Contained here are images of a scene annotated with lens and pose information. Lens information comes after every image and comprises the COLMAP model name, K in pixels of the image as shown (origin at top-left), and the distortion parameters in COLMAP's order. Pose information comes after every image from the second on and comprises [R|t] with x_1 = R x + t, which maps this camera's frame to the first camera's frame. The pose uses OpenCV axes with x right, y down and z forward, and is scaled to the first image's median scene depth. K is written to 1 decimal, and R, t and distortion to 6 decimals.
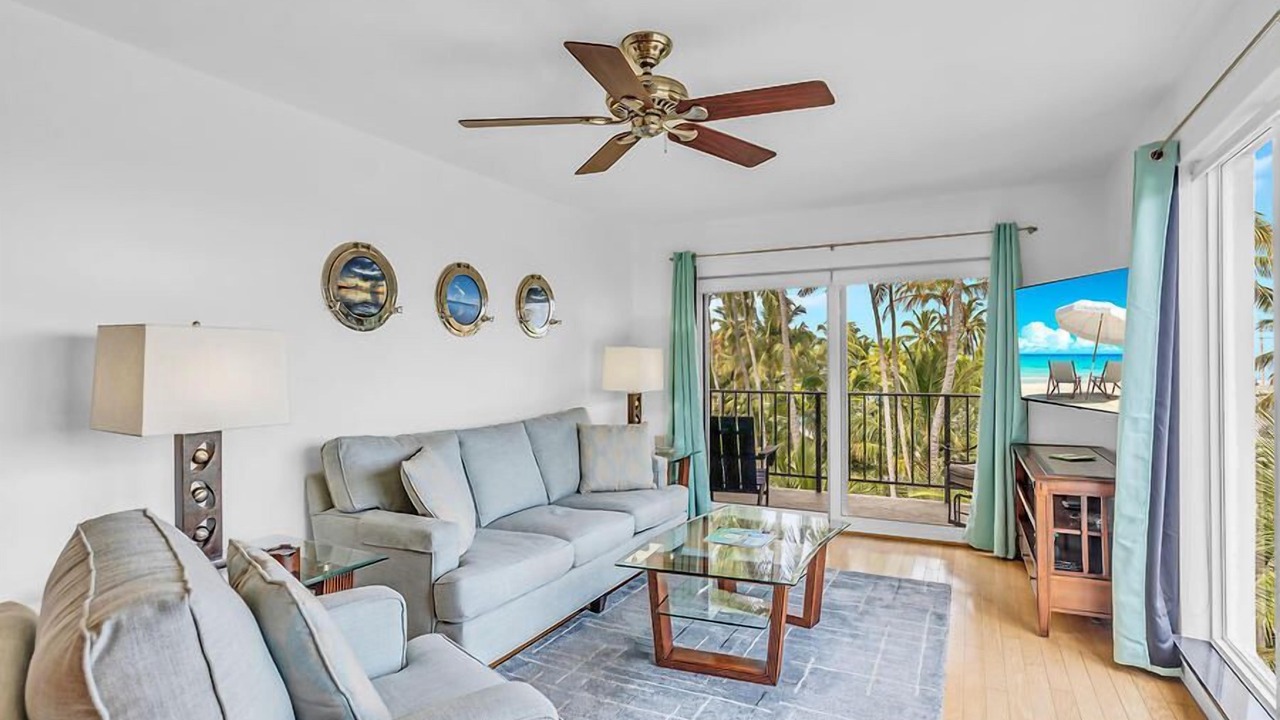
lens RADIAL K [[648.2, 0, 624.0], [0, 648.2, 358.3], [0, 0, 1]] dist [-0.000655, 0.000390]
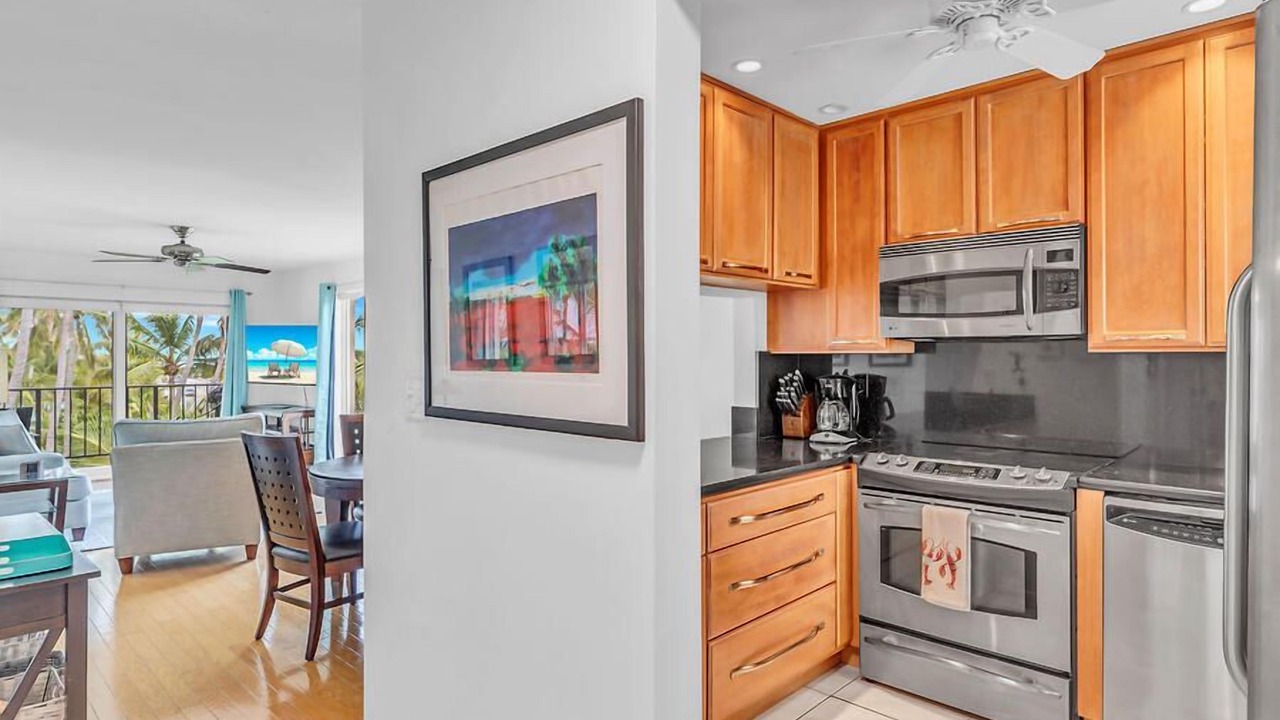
lens RADIAL K [[702.4, 0, 646.8], [0, 702.4, 354.8], [0, 0, 1]] dist [-0.002232, -0.000339]
pose [[0.257790, 0.008784, 0.966161, -1.482874], [-0.005319, 0.999956, -0.007672, -0.014347], [-0.966186, -0.003162, 0.257826, -0.929917]]
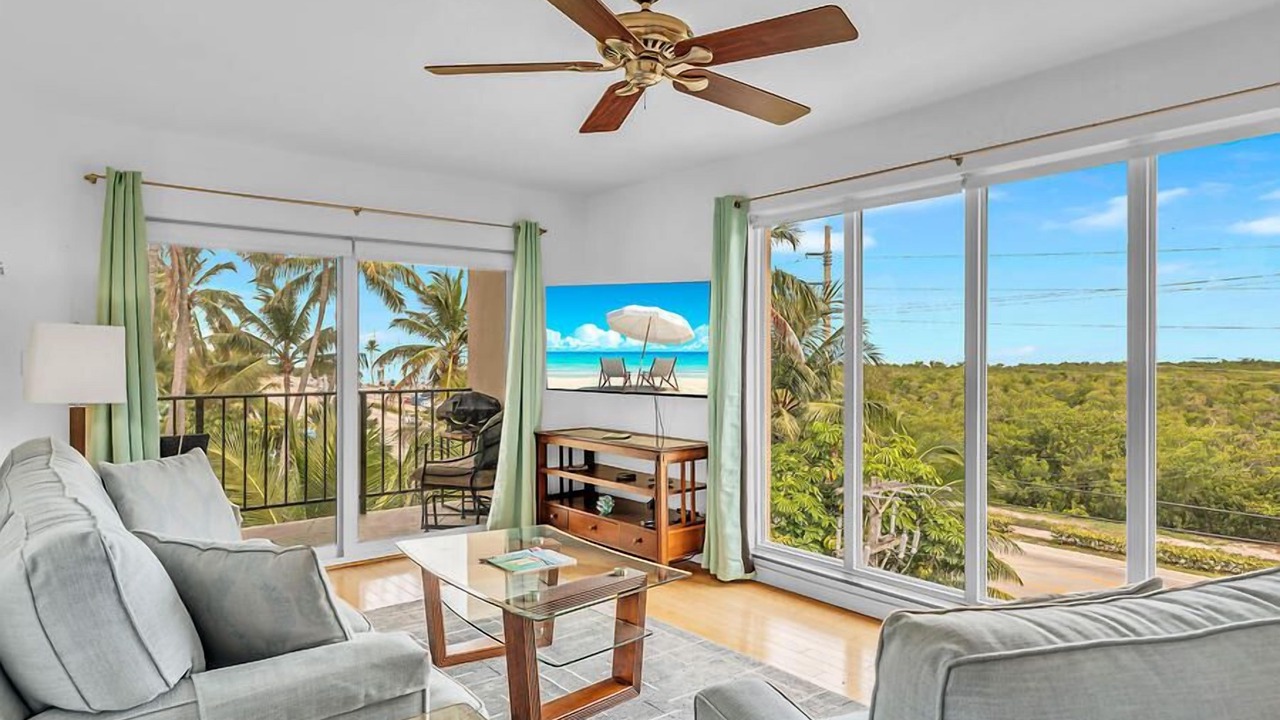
lens RADIAL K [[767.0, 0, 640.0], [0, 767.0, 360.0], [0, 0, 1]] dist [0.001432, -0.000076]
pose [[0.381375, 0.002457, 0.924417, -0.671391], [-0.008635, 0.999962, 0.000905, 0.013948], [-0.924380, -0.008327, 0.381382, 0.498419]]
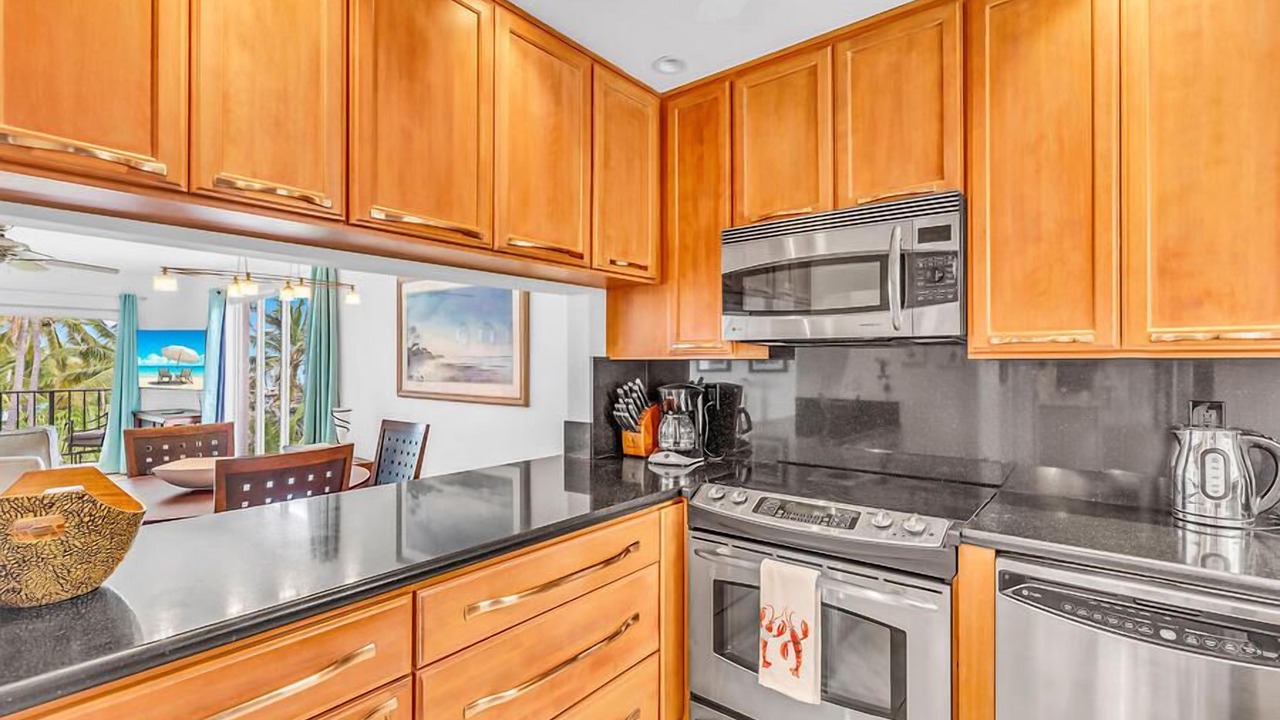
lens RADIAL K [[580.4, 0, 640.0], [0, 580.4, 360.0], [0, 0, 1]] dist [0.001276, 0.000406]
pose [[0.171897, 0.010481, 0.985059, -1.112855], [-0.006447, 0.999934, -0.009514, -0.018196], [-0.985094, -0.004715, 0.171954, -1.016971]]
